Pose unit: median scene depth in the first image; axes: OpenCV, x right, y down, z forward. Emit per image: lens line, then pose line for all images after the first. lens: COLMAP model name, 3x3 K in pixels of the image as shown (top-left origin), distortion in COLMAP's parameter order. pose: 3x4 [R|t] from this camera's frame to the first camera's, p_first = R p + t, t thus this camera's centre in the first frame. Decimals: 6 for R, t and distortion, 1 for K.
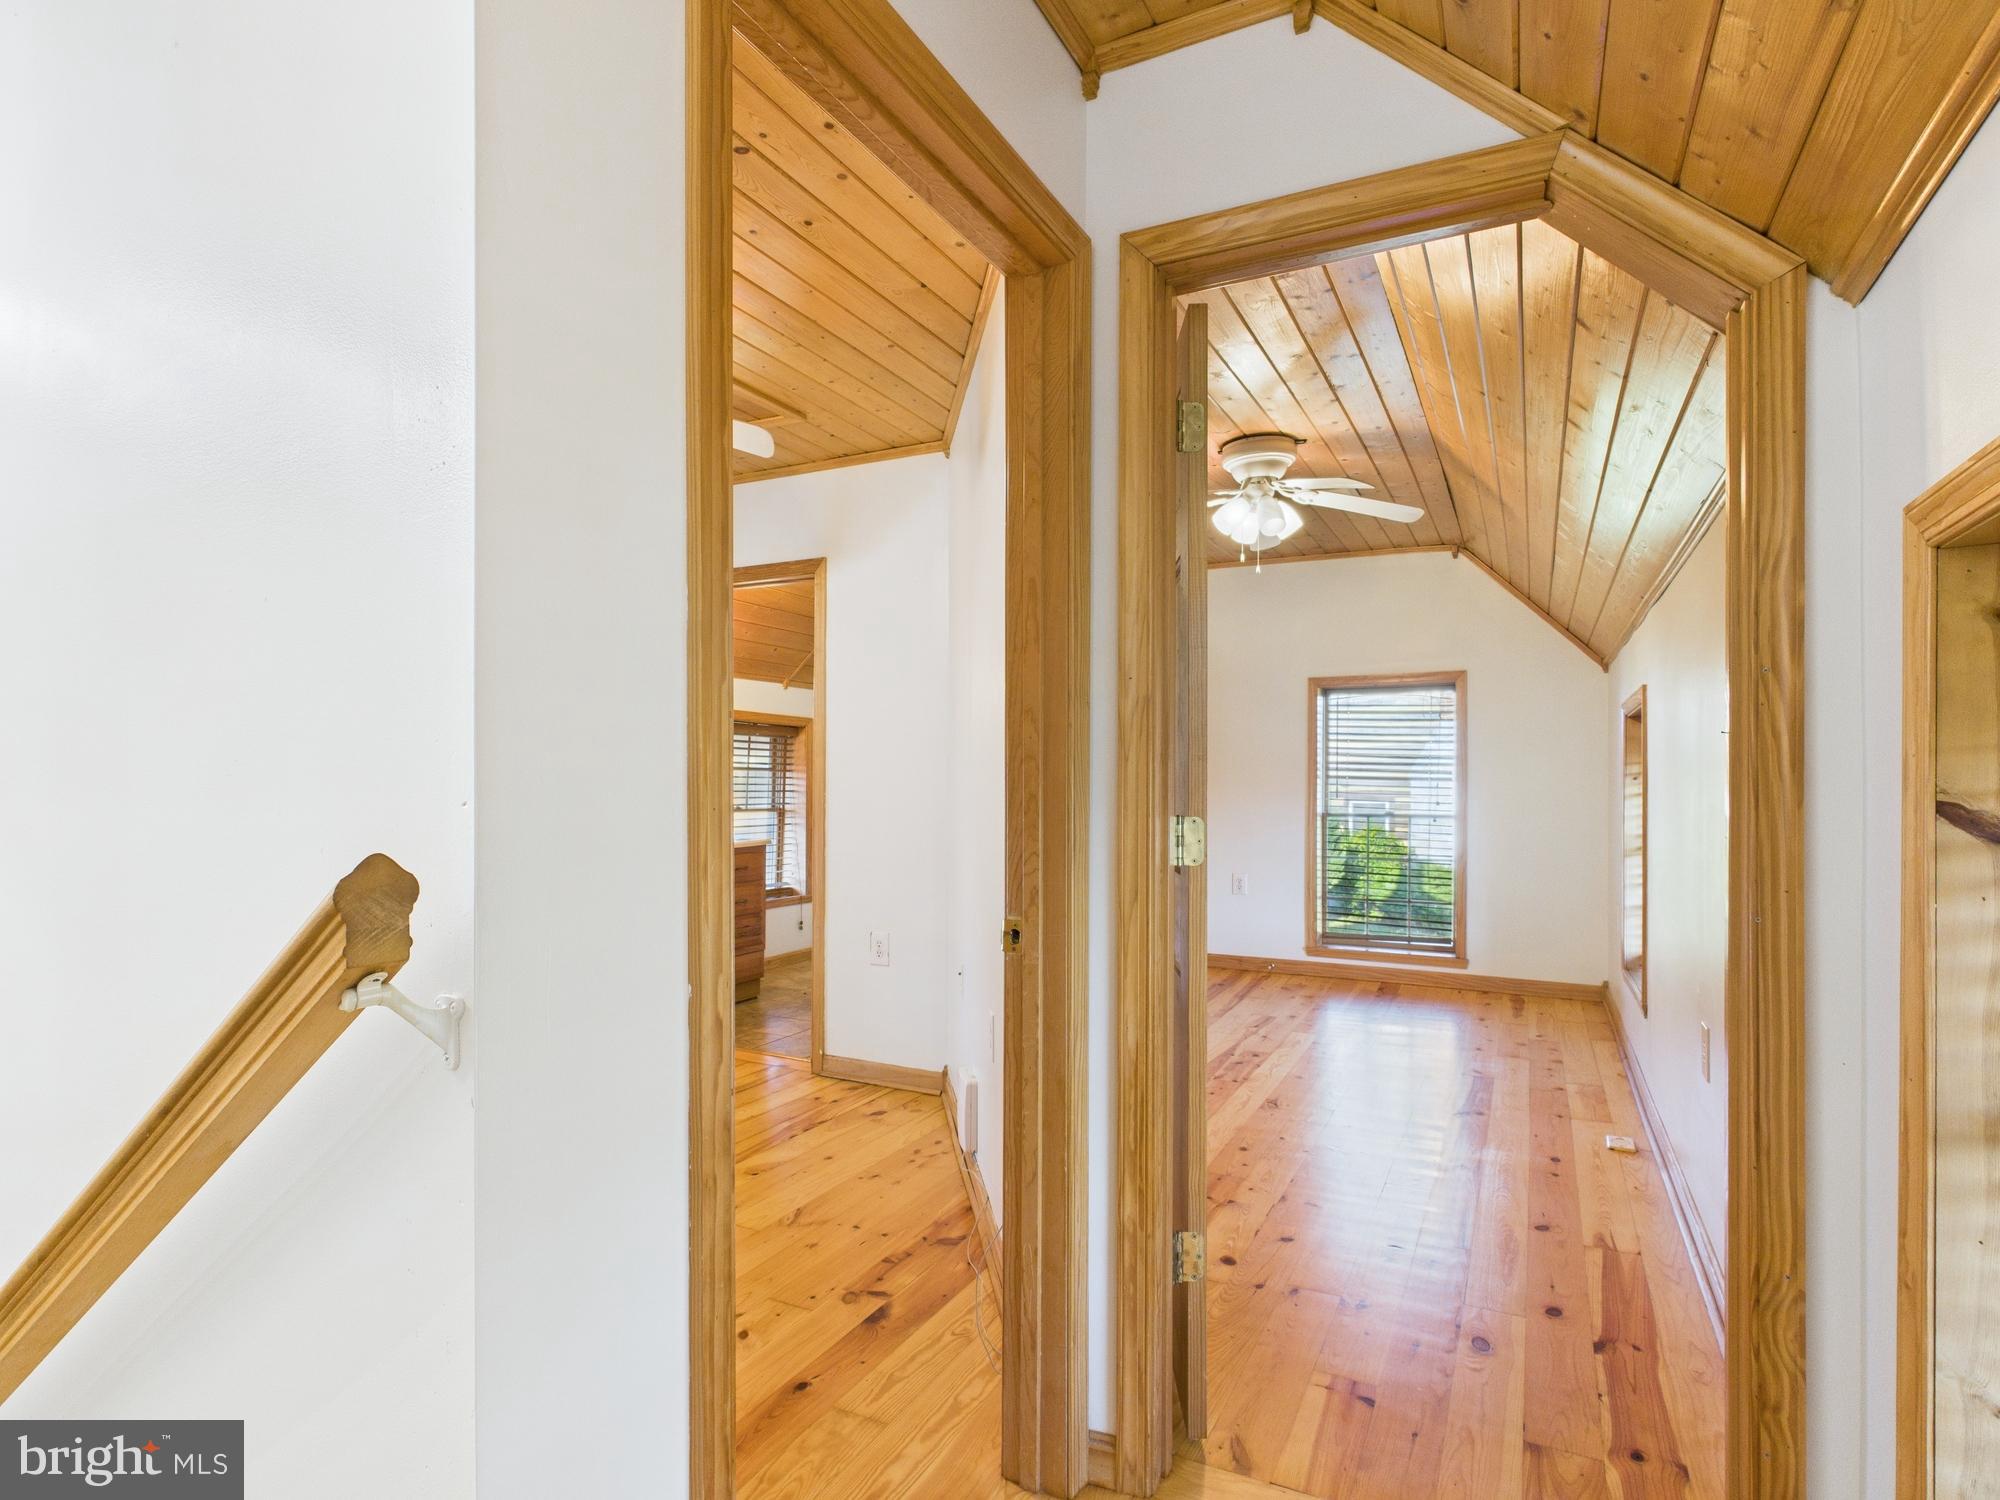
lens RADIAL K [[1049.1, 0, 1002.7], [0, 1049.1, 774.7], [0, 0, 1]] dist [-0.000255, 0.000779]
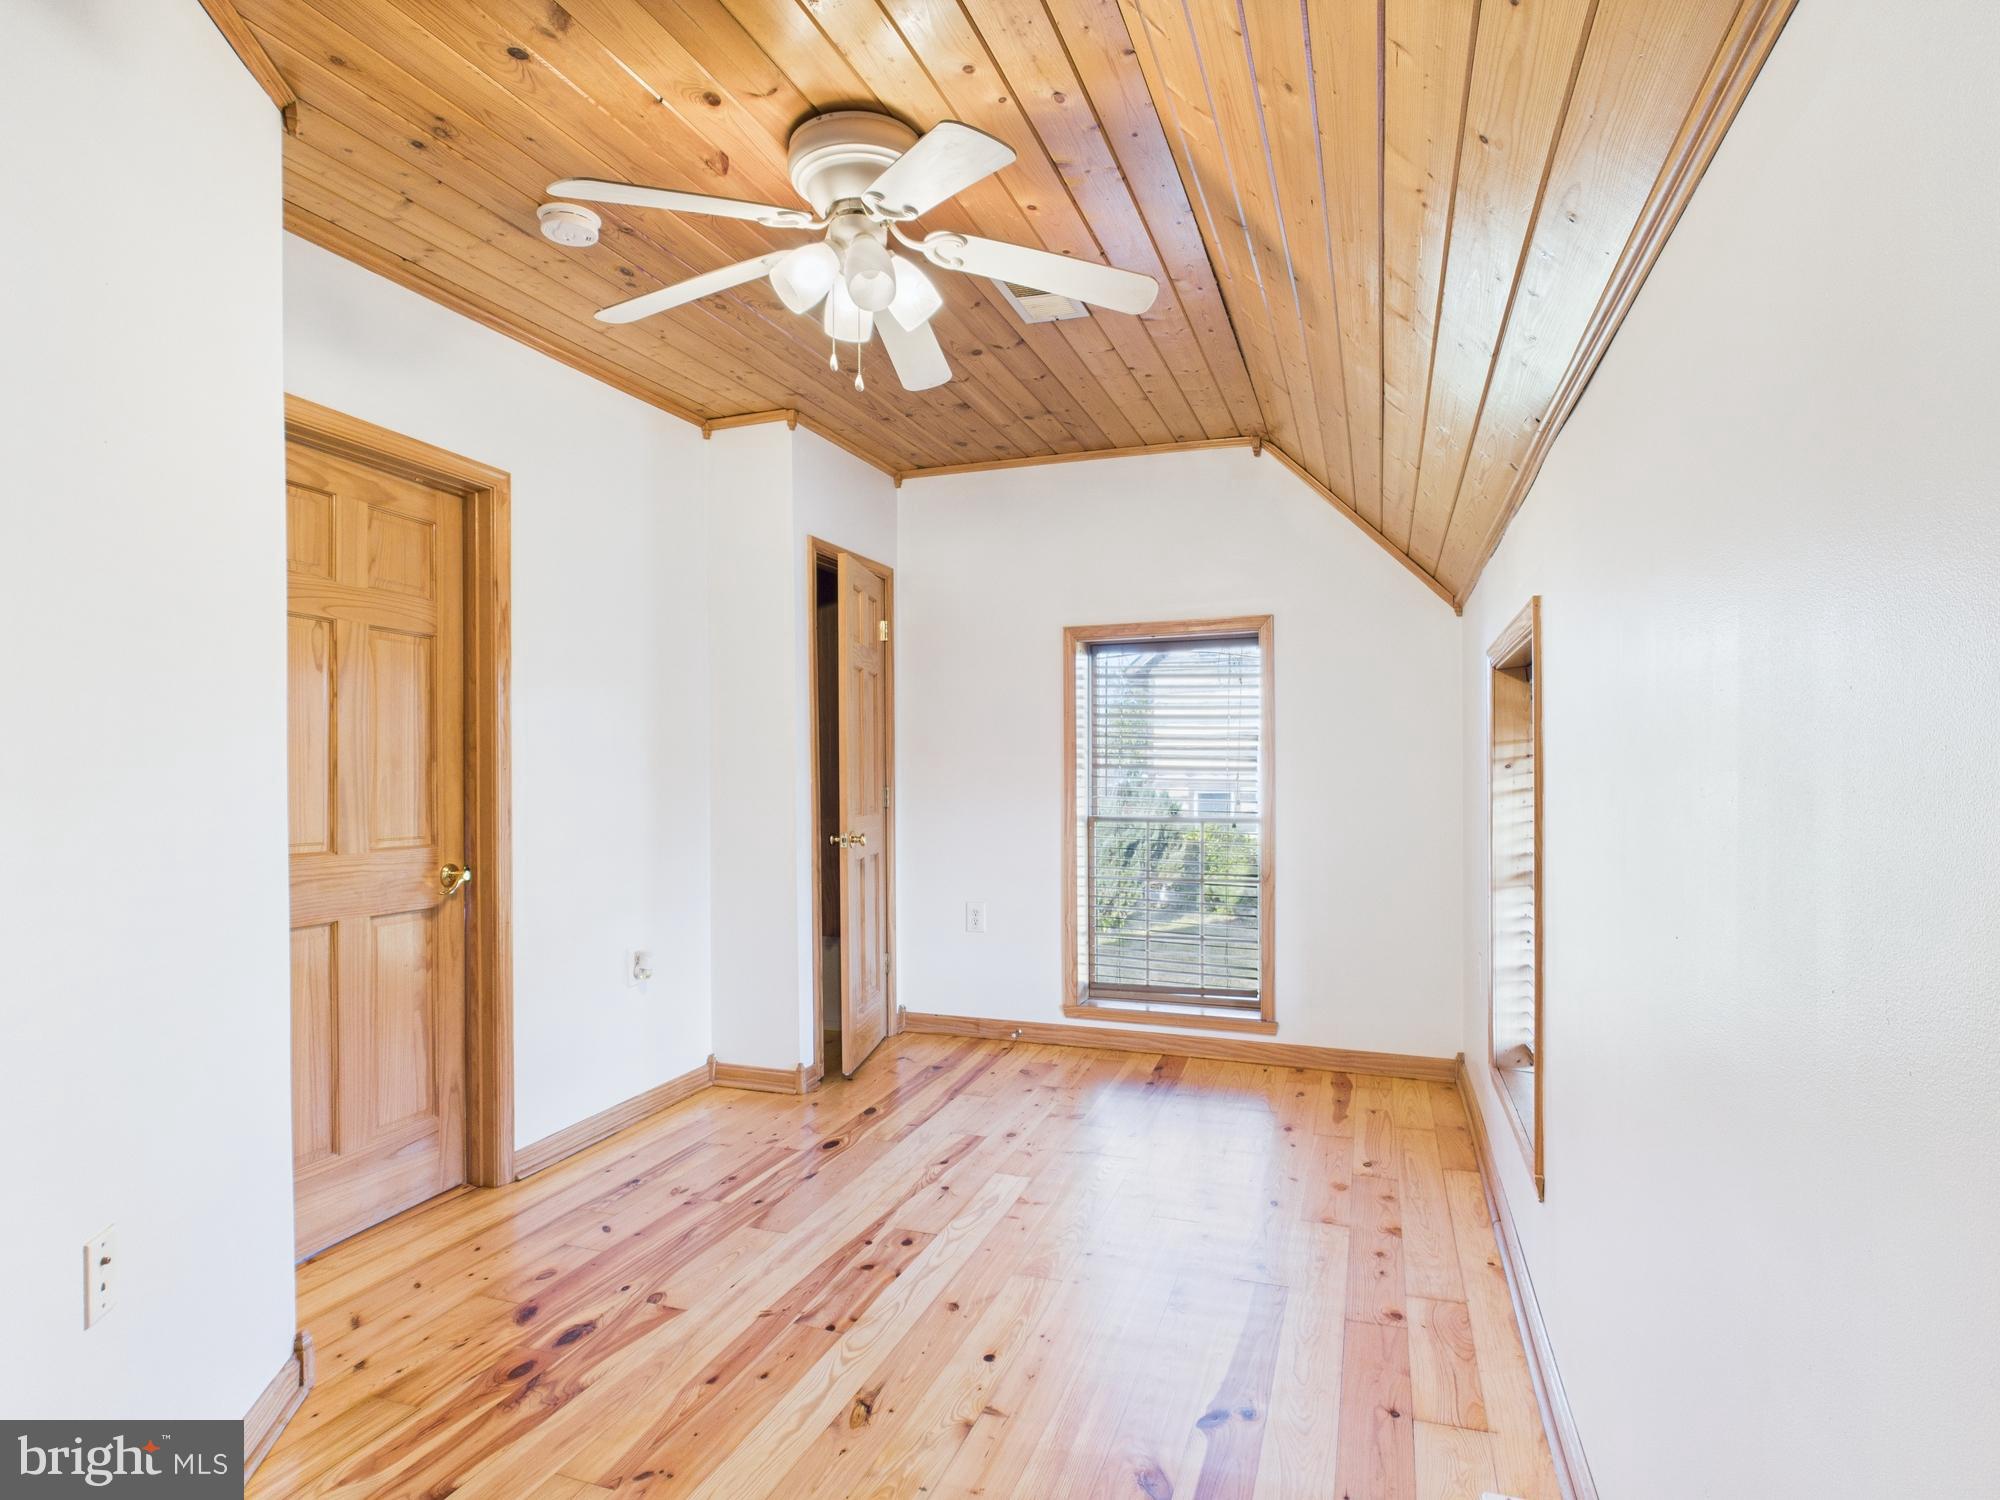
lens RADIAL K [[1049.1, 0, 1002.7], [0, 1049.1, 774.7], [0, 0, 1]] dist [-0.000255, 0.000779]
pose [[0.992518, -0.009012, 0.121763, 0.181007], [0.007985, 0.999928, 0.008920, 0.000761], [-0.121834, -0.007881, 0.992519, 0.331893]]
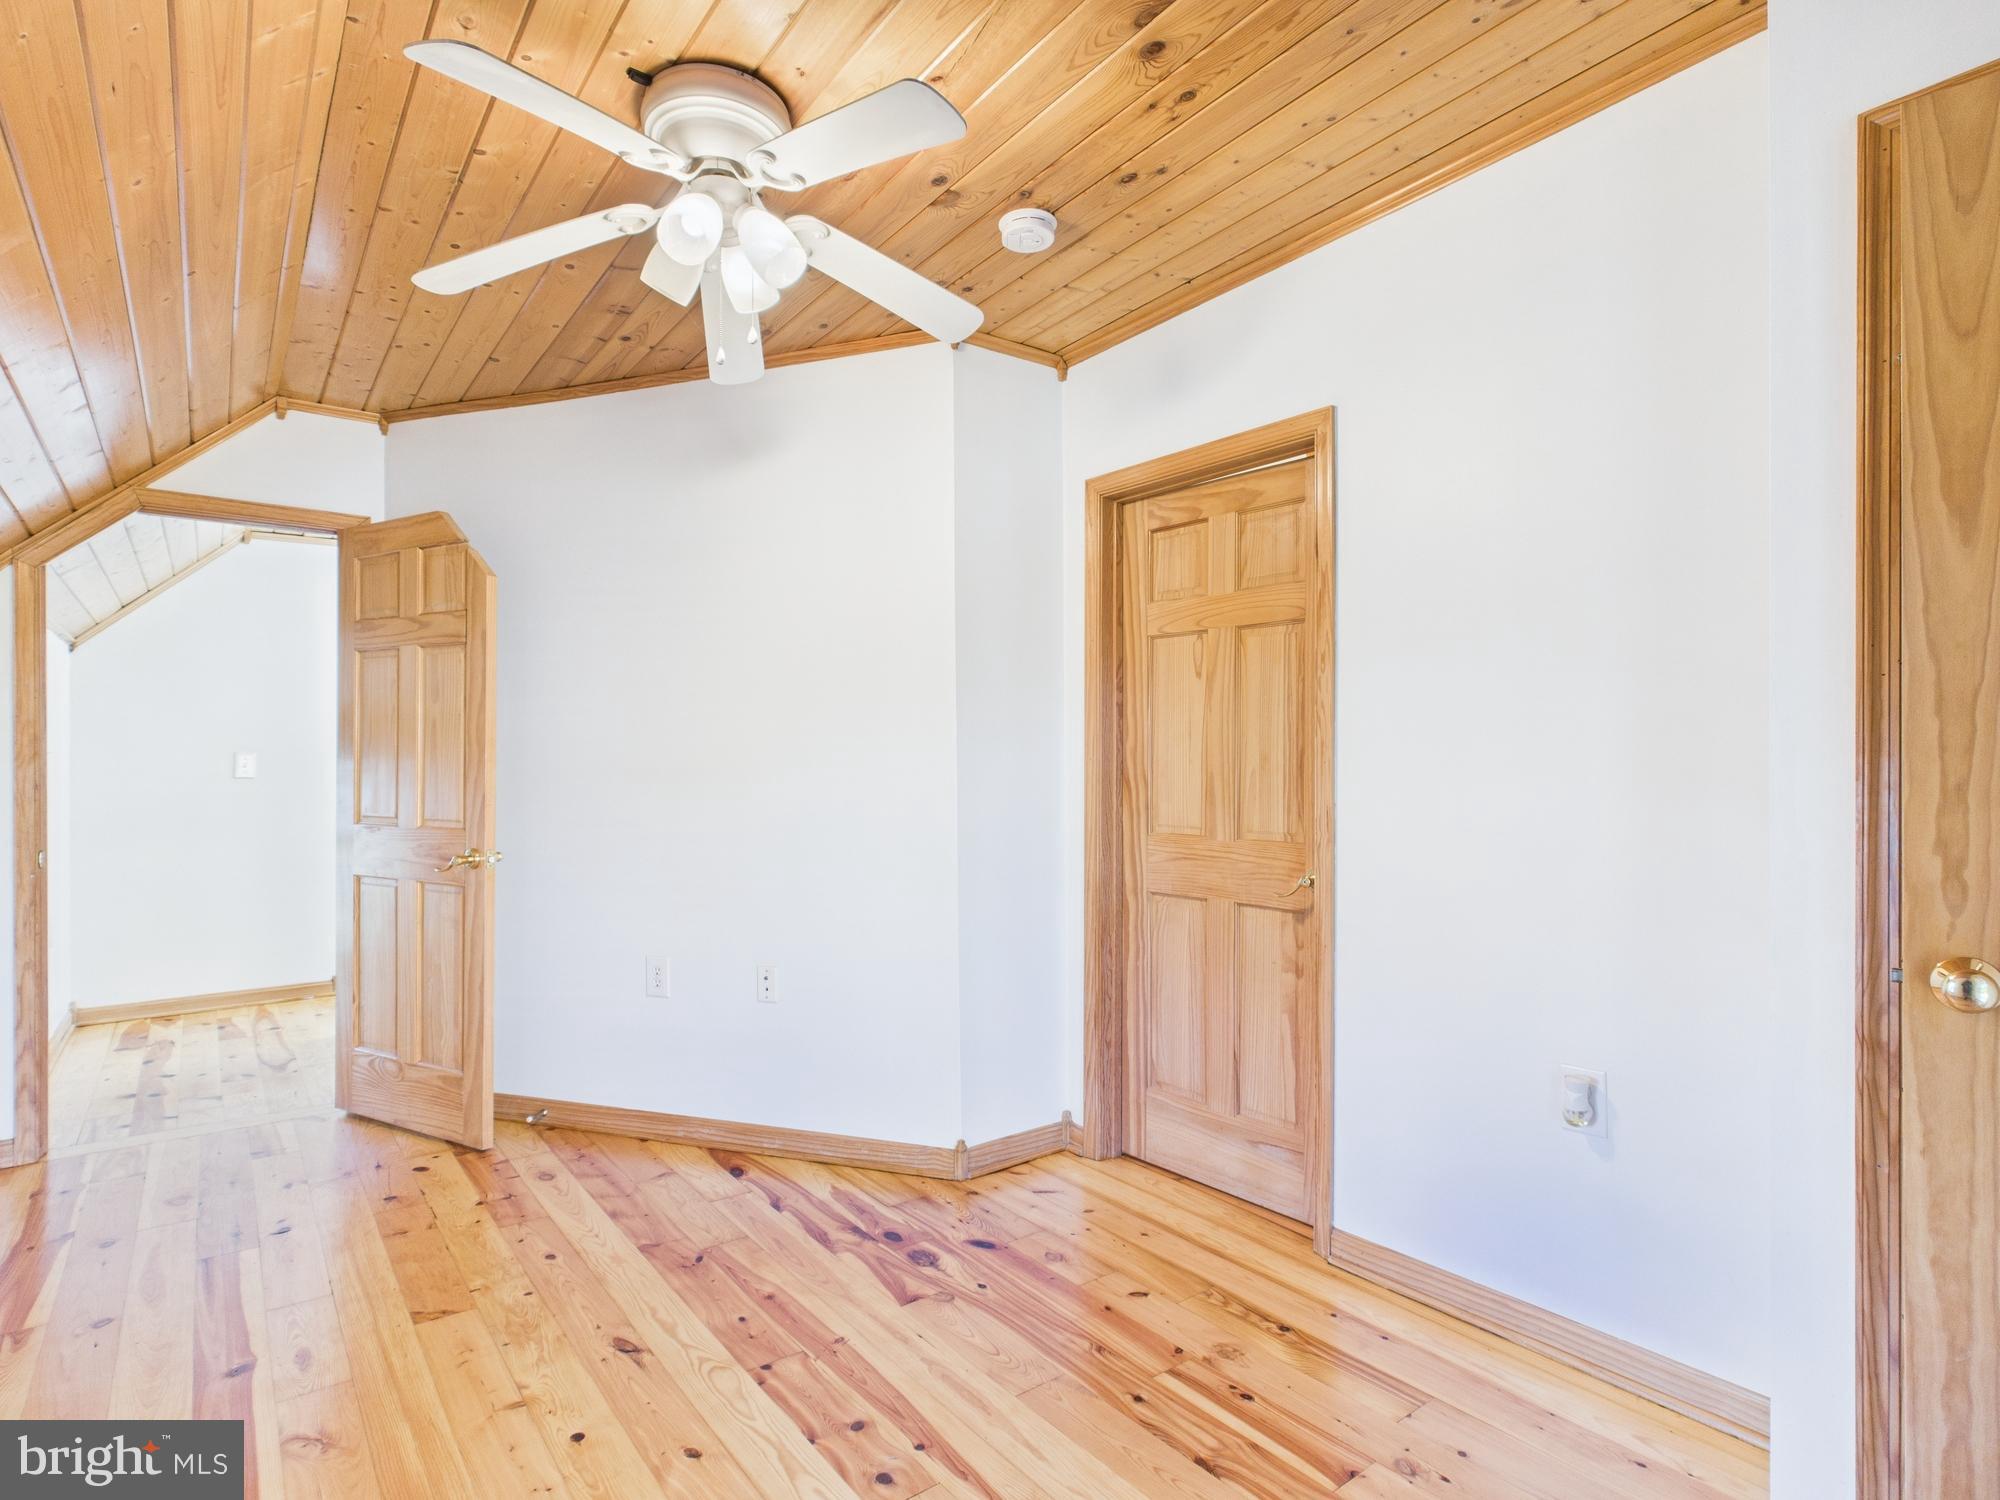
lens RADIAL K [[1049.1, 0, 1002.7], [0, 1049.1, 774.7], [0, 0, 1]] dist [-0.000255, 0.000779]
pose [[-0.436823, 0.006844, -0.899521, 0.460439], [0.006597, 0.999969, 0.004405, 0.002373], [0.899523, -0.004010, -0.436855, 0.974173]]
